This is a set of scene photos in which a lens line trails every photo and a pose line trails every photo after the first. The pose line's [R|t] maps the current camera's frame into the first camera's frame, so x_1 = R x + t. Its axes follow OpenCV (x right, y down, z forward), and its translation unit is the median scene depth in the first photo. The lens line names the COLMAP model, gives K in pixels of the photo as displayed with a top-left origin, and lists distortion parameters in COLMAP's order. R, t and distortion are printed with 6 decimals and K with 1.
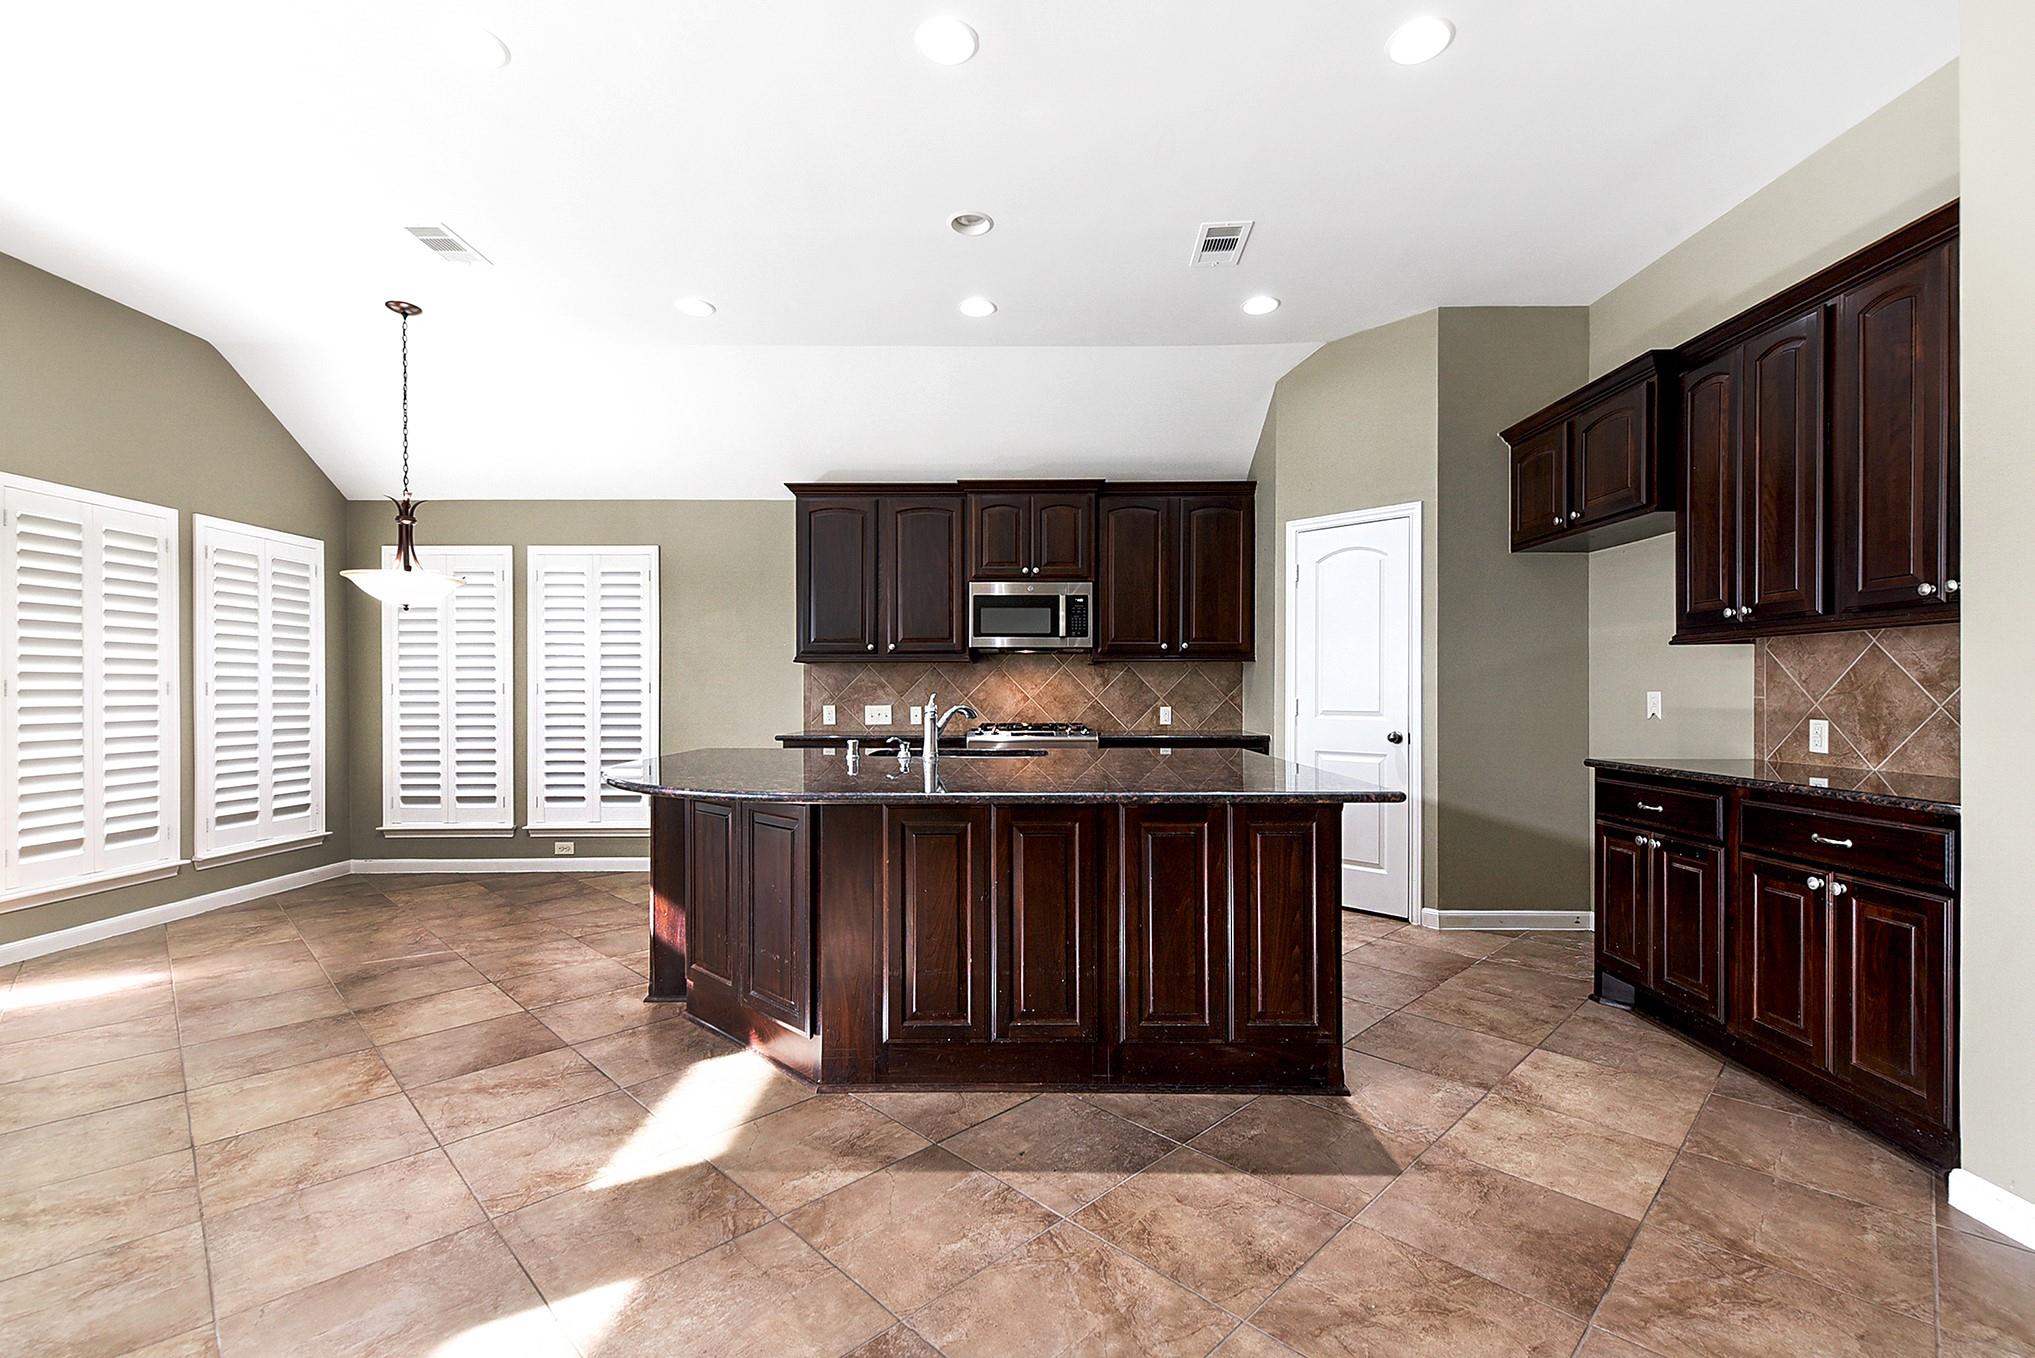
lens RADIAL K [[875.9, 0, 1017.9], [0, 875.9, 693.9], [0, 0, 1]] dist [0.019312, -0.011056]
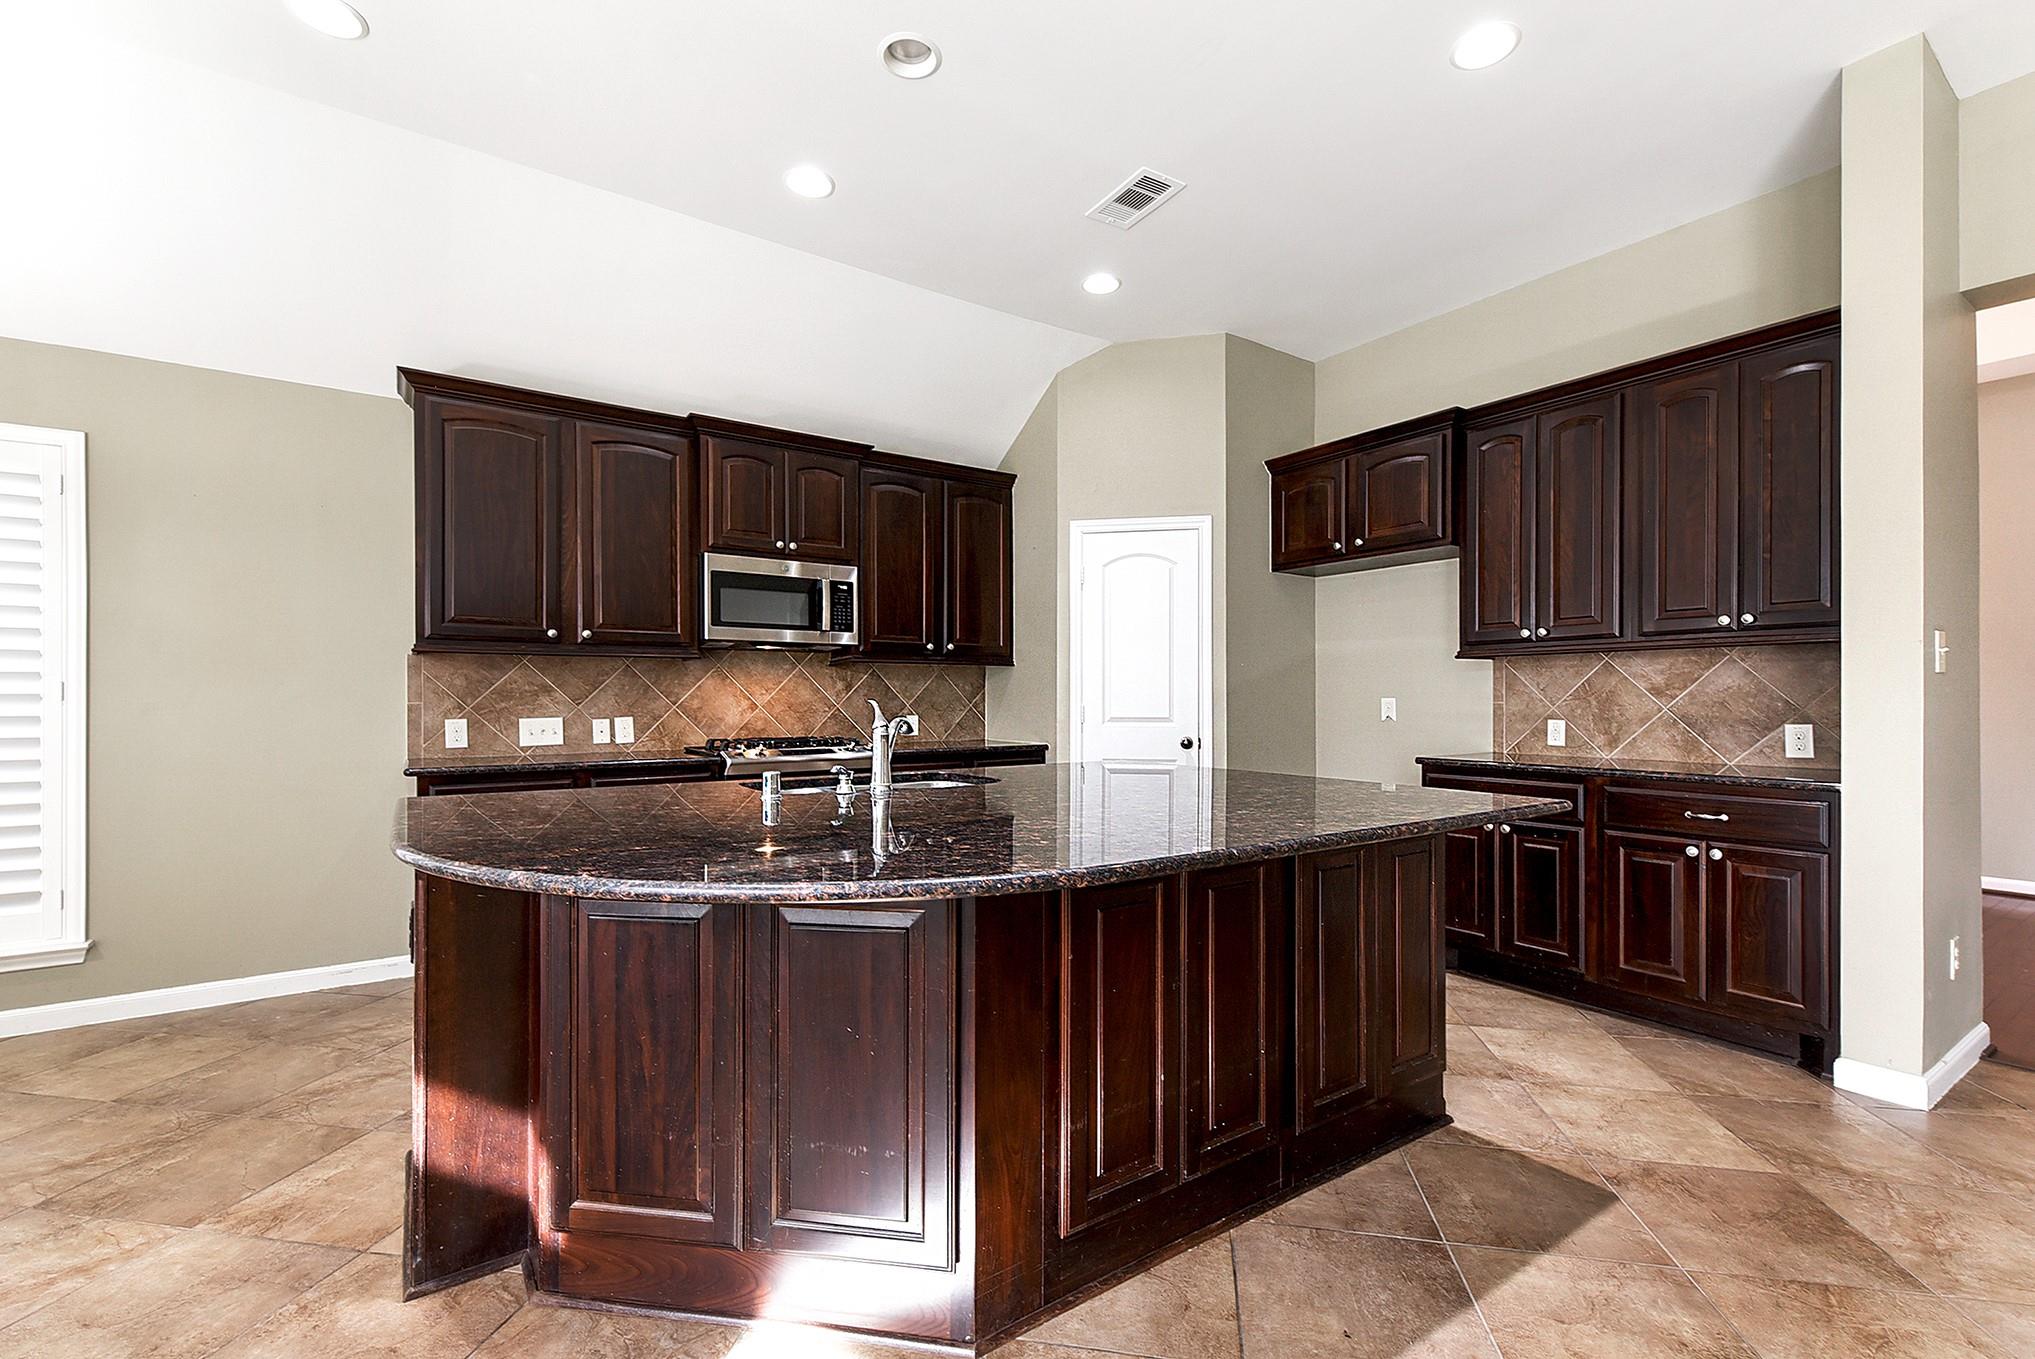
lens RADIAL K [[868.6, 0, 1016.4], [0, 868.6, 700.6], [0, 0, 1]] dist [0.021104, -0.009045]
pose [[0.822362, -0.001884, 0.568961, -0.322556], [0.001694, 0.999998, 0.000862, -0.000761], [-0.568962, 0.000255, 0.822364, 0.286637]]
